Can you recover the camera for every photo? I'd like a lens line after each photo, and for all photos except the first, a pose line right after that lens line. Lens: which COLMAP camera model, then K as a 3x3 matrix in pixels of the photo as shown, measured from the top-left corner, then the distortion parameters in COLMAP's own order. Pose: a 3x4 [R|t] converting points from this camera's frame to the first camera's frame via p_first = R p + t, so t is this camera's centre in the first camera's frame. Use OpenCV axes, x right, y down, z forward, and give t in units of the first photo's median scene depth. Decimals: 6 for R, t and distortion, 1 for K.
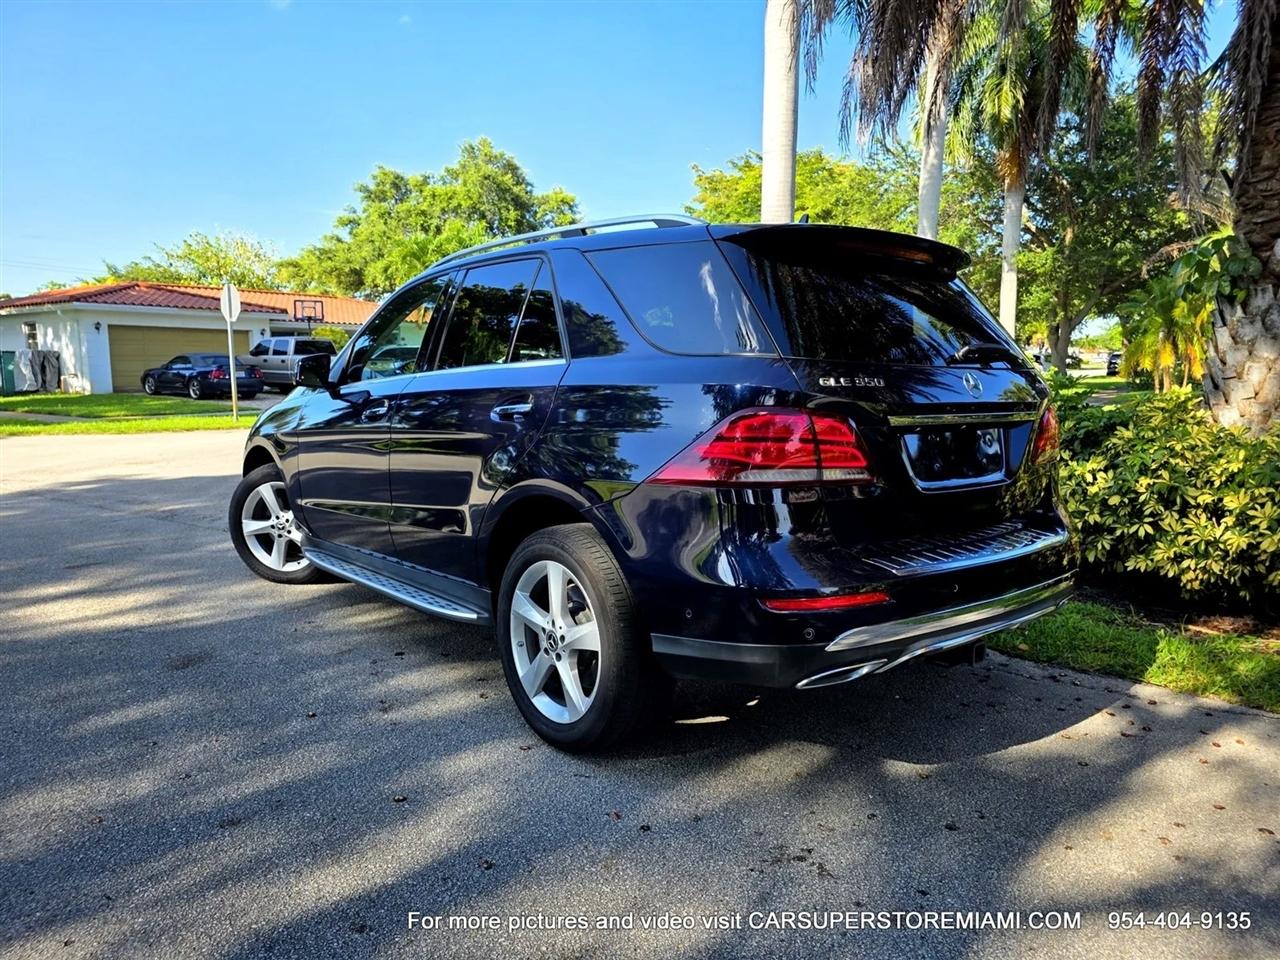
lens RADIAL K [[866.9, 0, 634.6], [0, 866.9, 475.1], [0, 0, 1]] dist [0.035922, -0.032967]
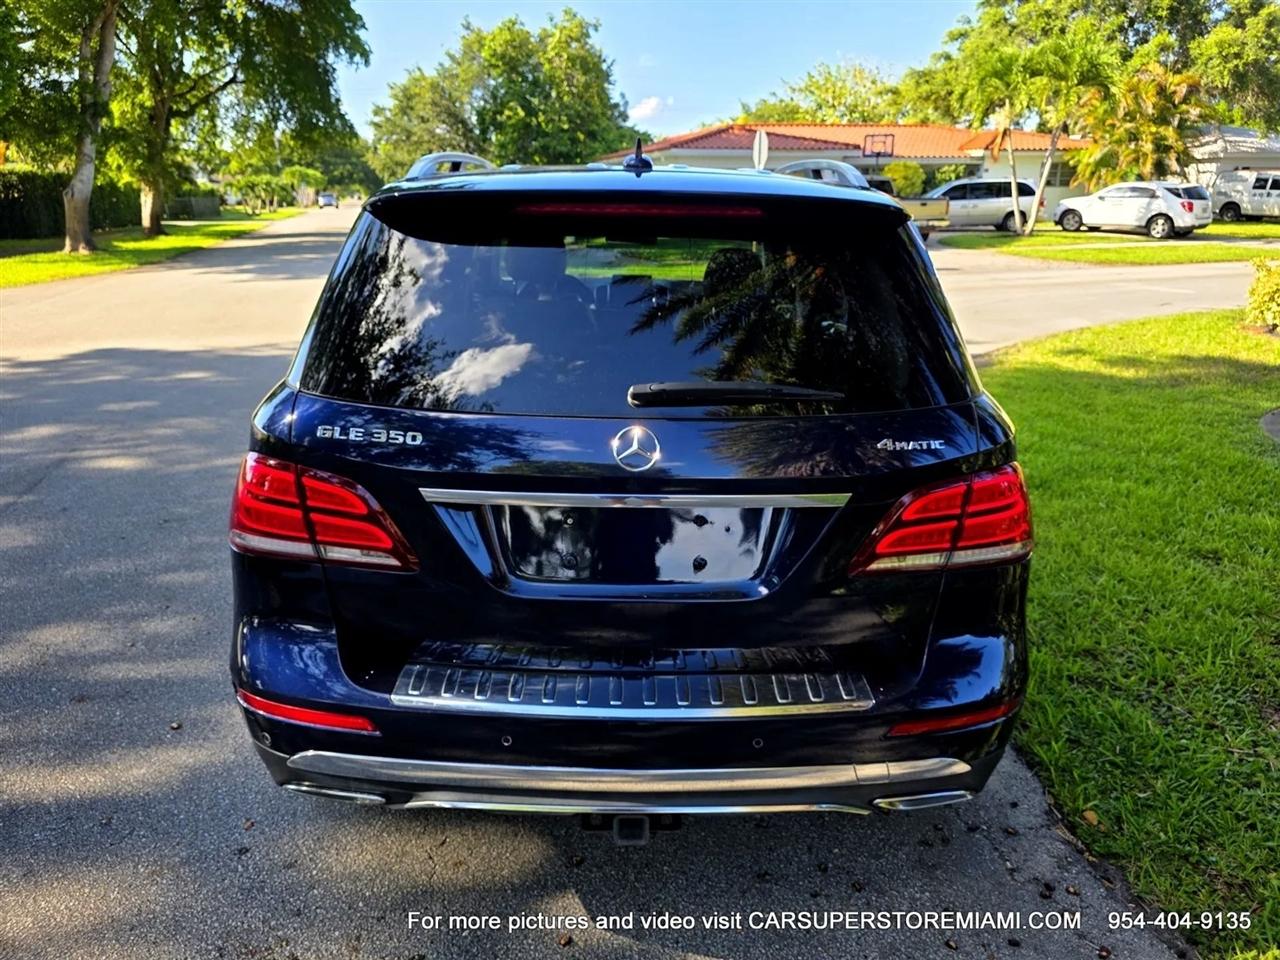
lens RADIAL K [[866.9, 0, 637.0], [0, 866.9, 481.6], [0, 0, 1]] dist [0.035922, -0.032967]
pose [[0.775094, 0.193616, -0.601450, 0.326685], [-0.072896, 0.972939, 0.219263, -0.092076], [0.627627, -0.126107, 0.768233, 0.218772]]
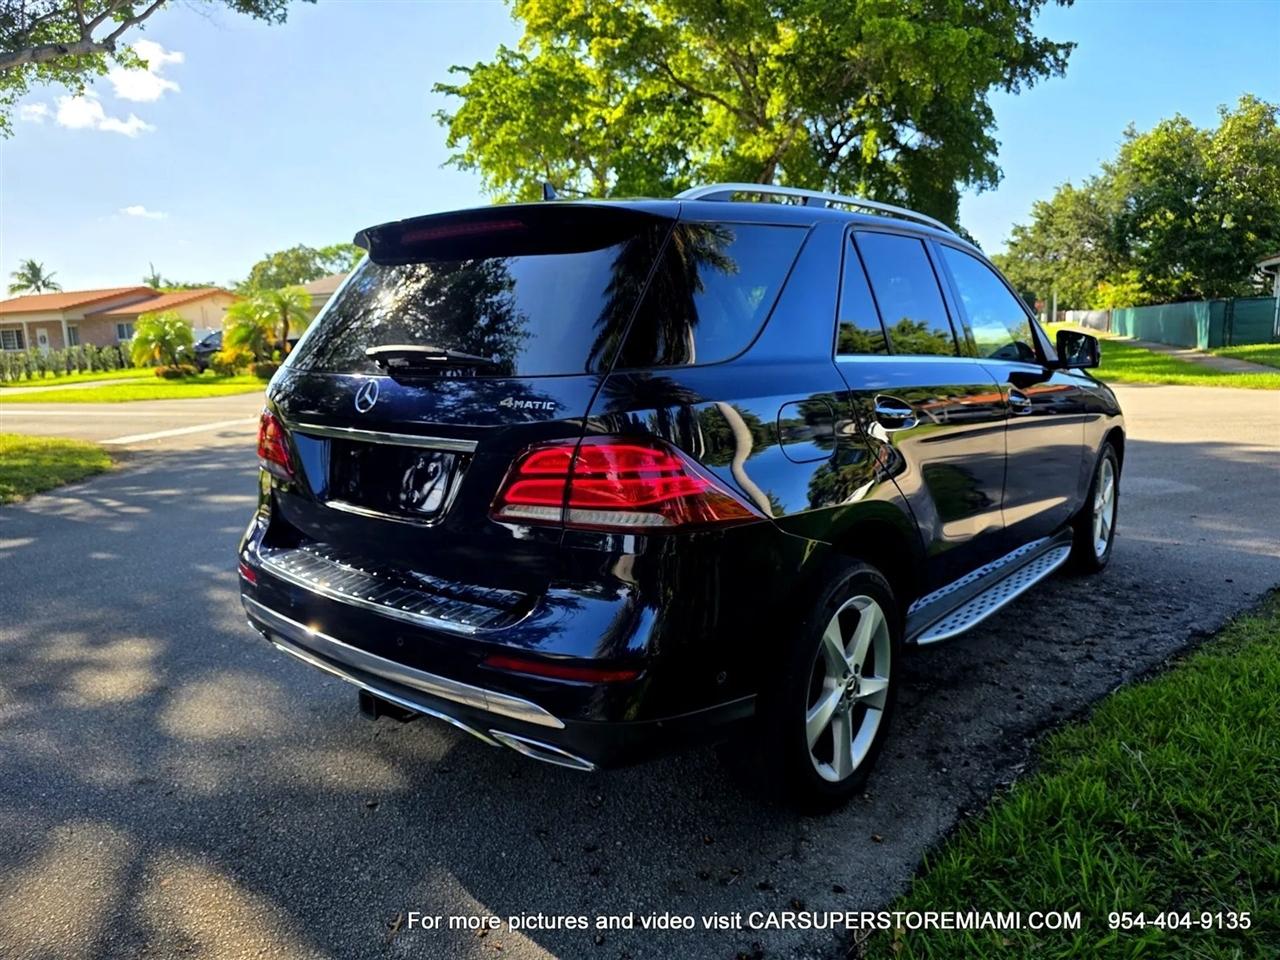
lens RADIAL K [[866.9, 0, 642.6], [0, 866.9, 491.8], [0, 0, 1]] dist [0.035922, -0.032967]
pose [[0.188135, 0.172581, -0.966861, 0.539044], [-0.089235, 0.983372, 0.158165, -0.071157], [0.978081, 0.056521, 0.200407, 0.467363]]
